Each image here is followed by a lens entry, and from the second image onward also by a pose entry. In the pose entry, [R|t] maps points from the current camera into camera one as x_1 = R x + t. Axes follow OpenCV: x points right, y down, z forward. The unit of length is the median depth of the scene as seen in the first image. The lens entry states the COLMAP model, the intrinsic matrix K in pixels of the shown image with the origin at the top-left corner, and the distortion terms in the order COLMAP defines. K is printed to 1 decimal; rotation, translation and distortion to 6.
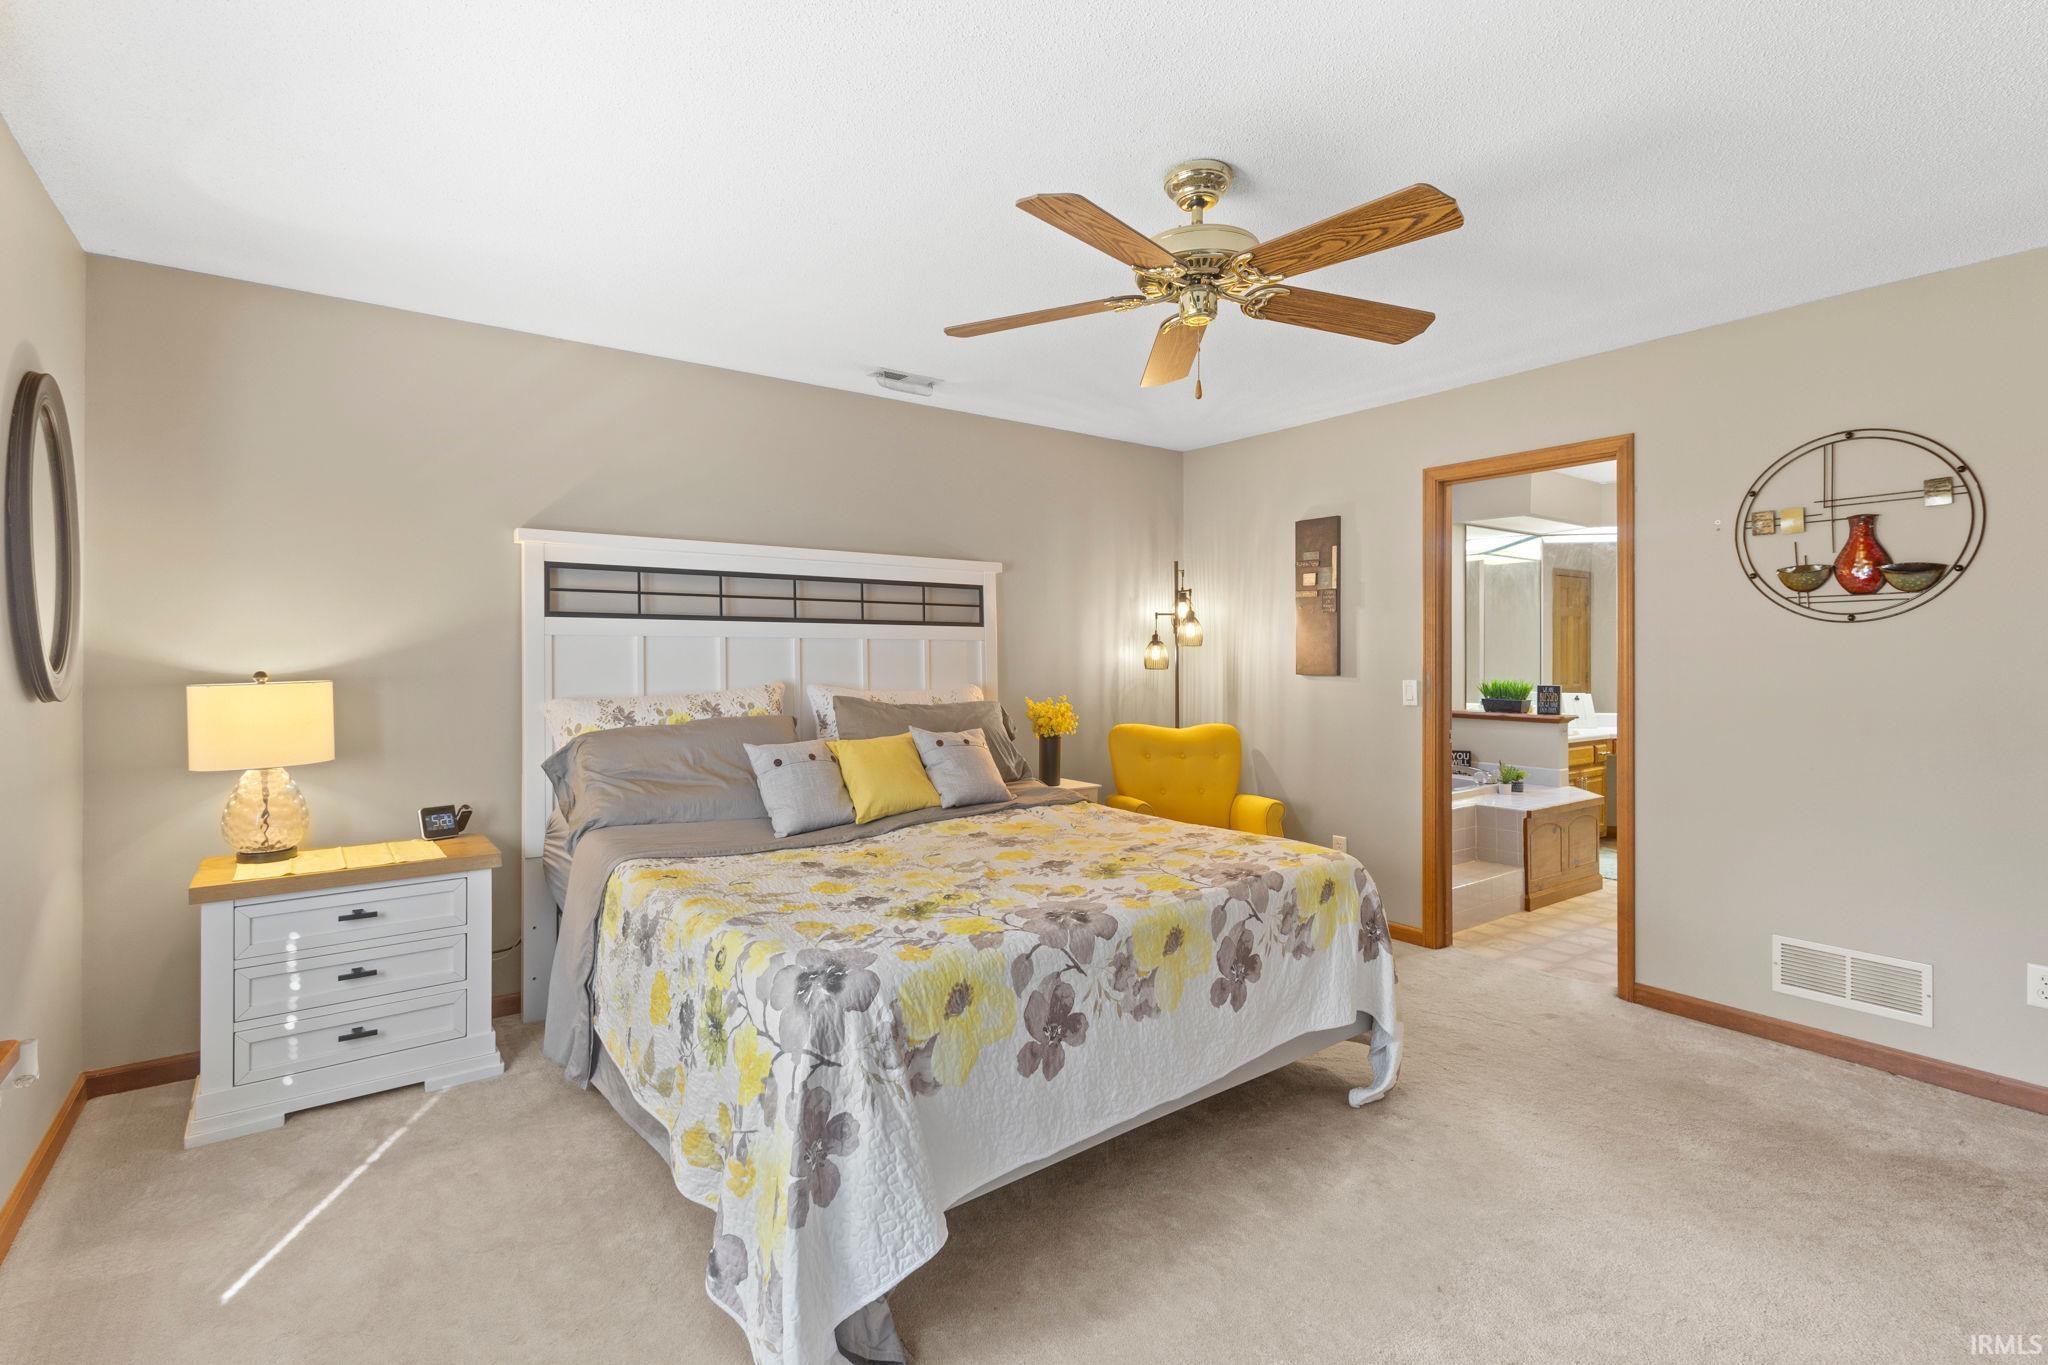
lens RADIAL K [[934.5, 0, 1022.7], [0, 934.5, 664.6], [0, 0, 1]] dist [0.011424, -0.000562]
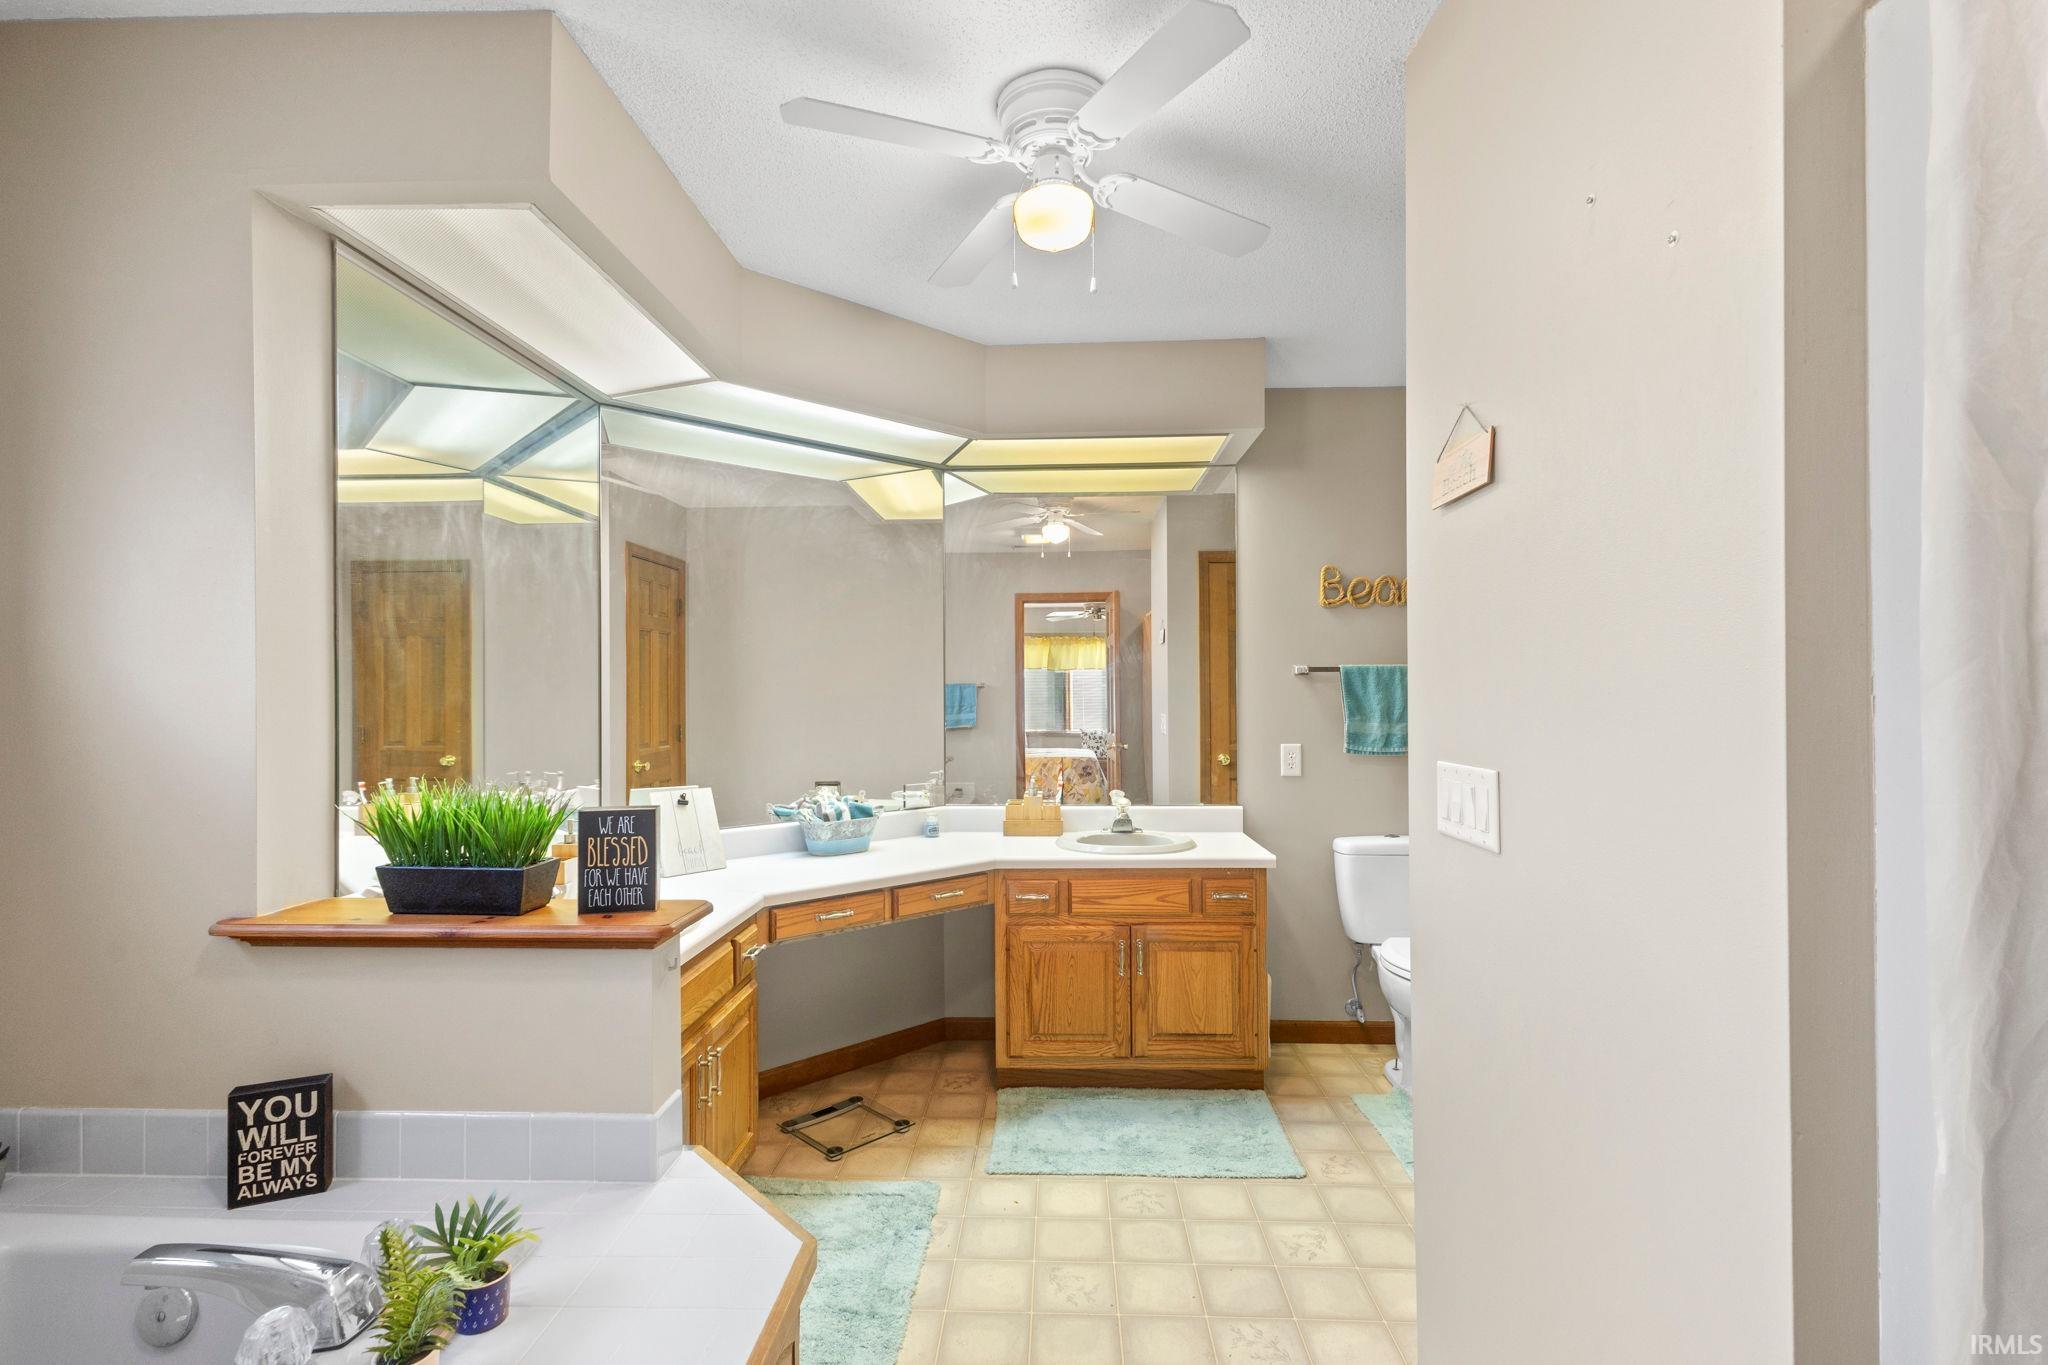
lens RADIAL K [[948.3, 0, 1020.4], [0, 948.3, 686.8], [0, 0, 1]] dist [0.002856, -0.000039]
pose [[0.614728, 0.002848, 0.788734, 0.781907], [0.011079, 0.999864, -0.012246, -0.017813], [-0.788661, 0.016266, 0.614613, 1.387777]]
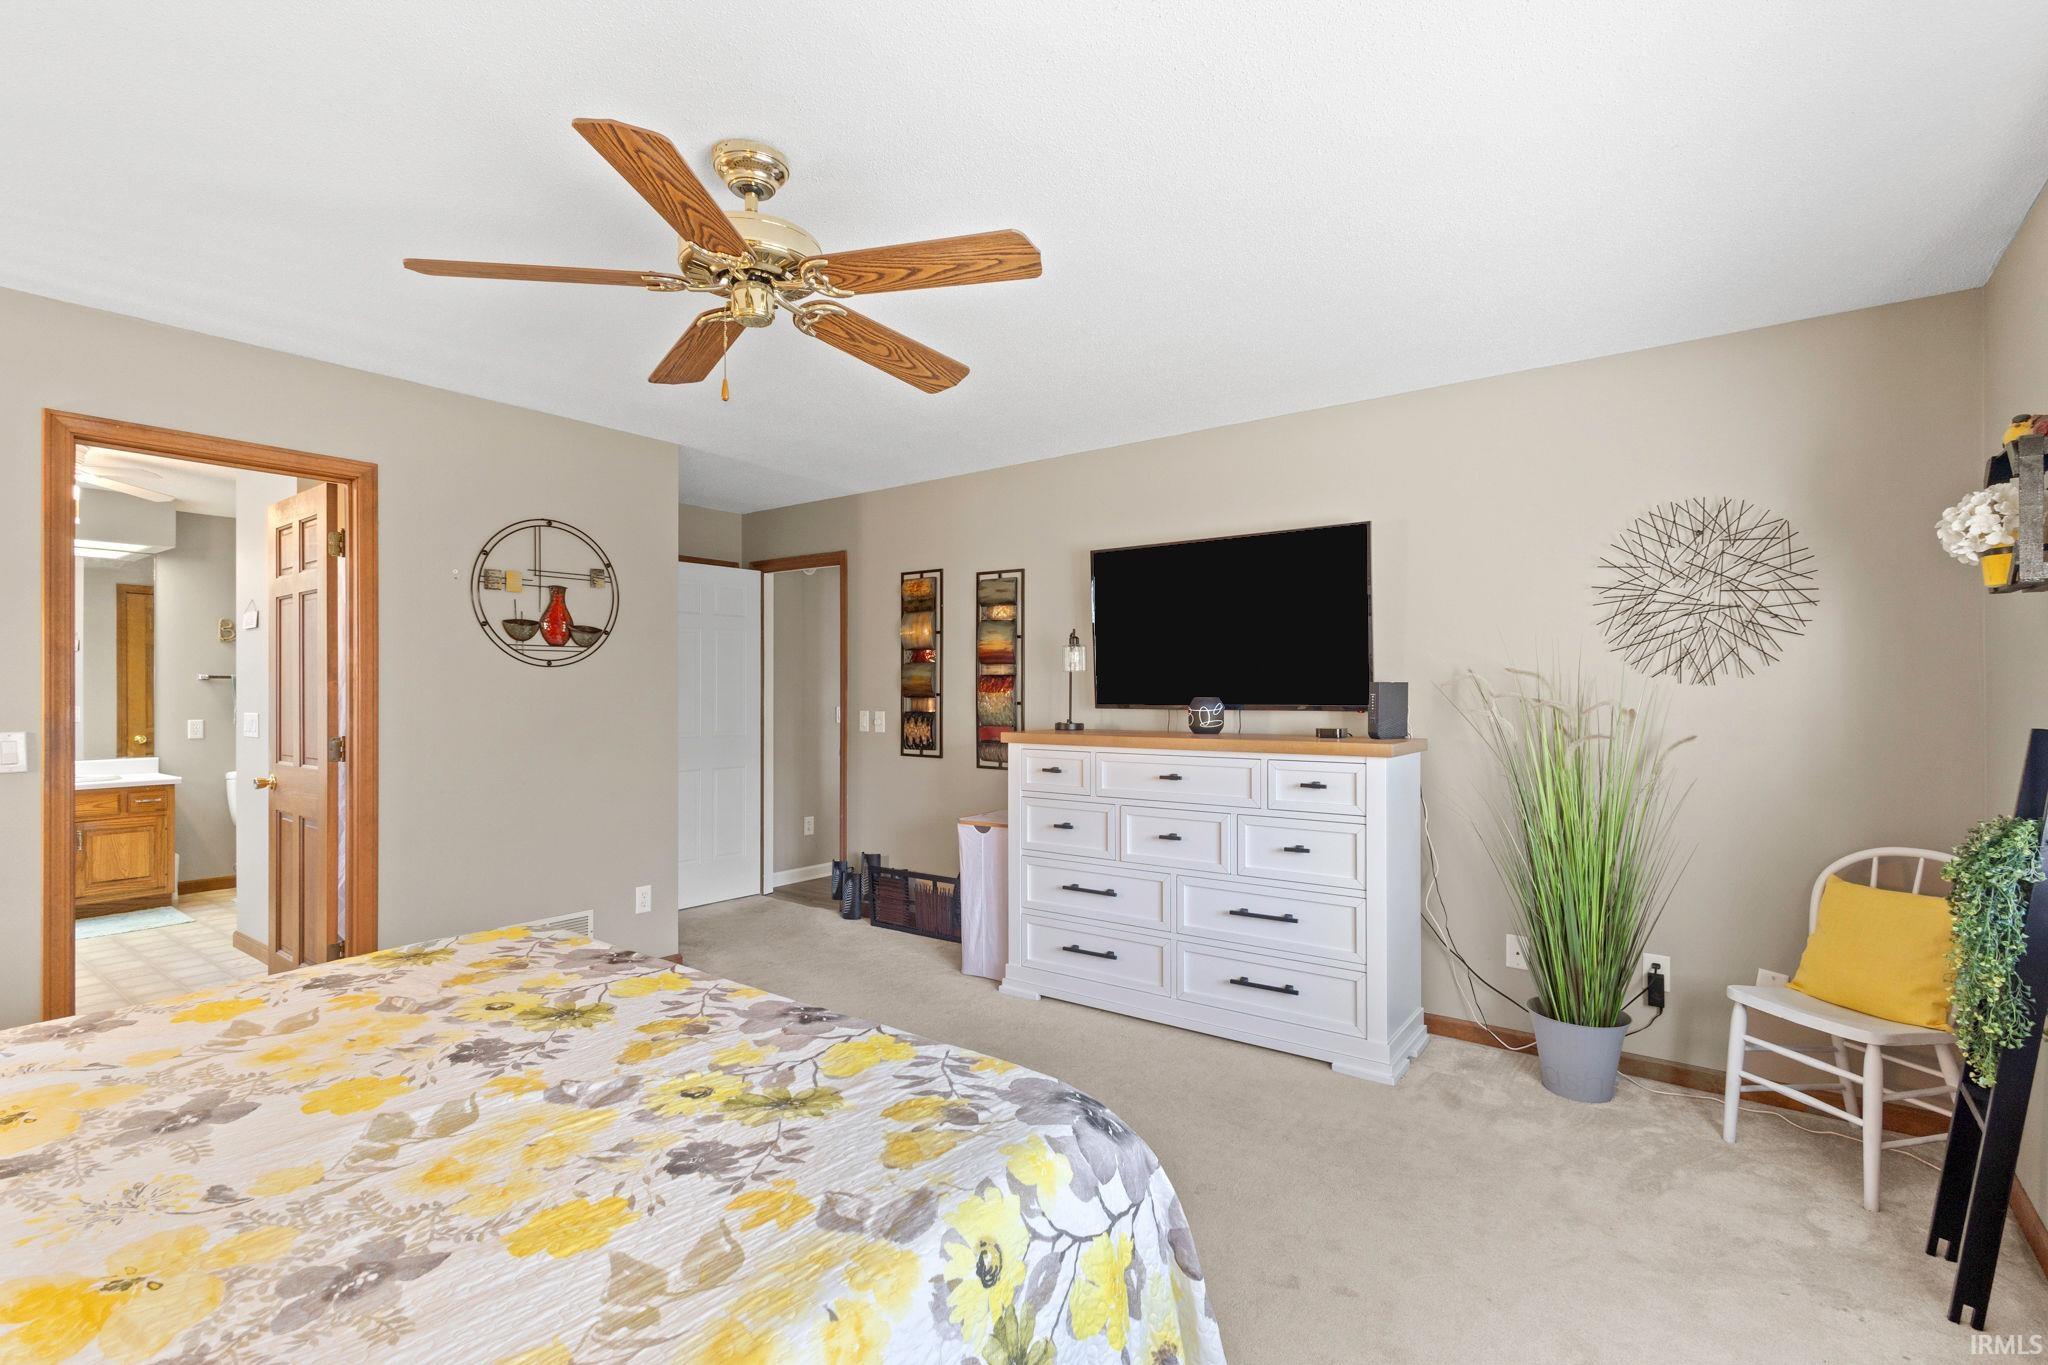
lens RADIAL K [[948.3, 0, 1020.4], [0, 948.3, 686.8], [0, 0, 1]] dist [0.002856, -0.000039]
pose [[-0.296442, 0.005498, 0.955035, -0.559317], [0.012284, 0.999923, -0.001944, -0.006621], [-0.954972, 0.011156, -0.296486, 0.758401]]
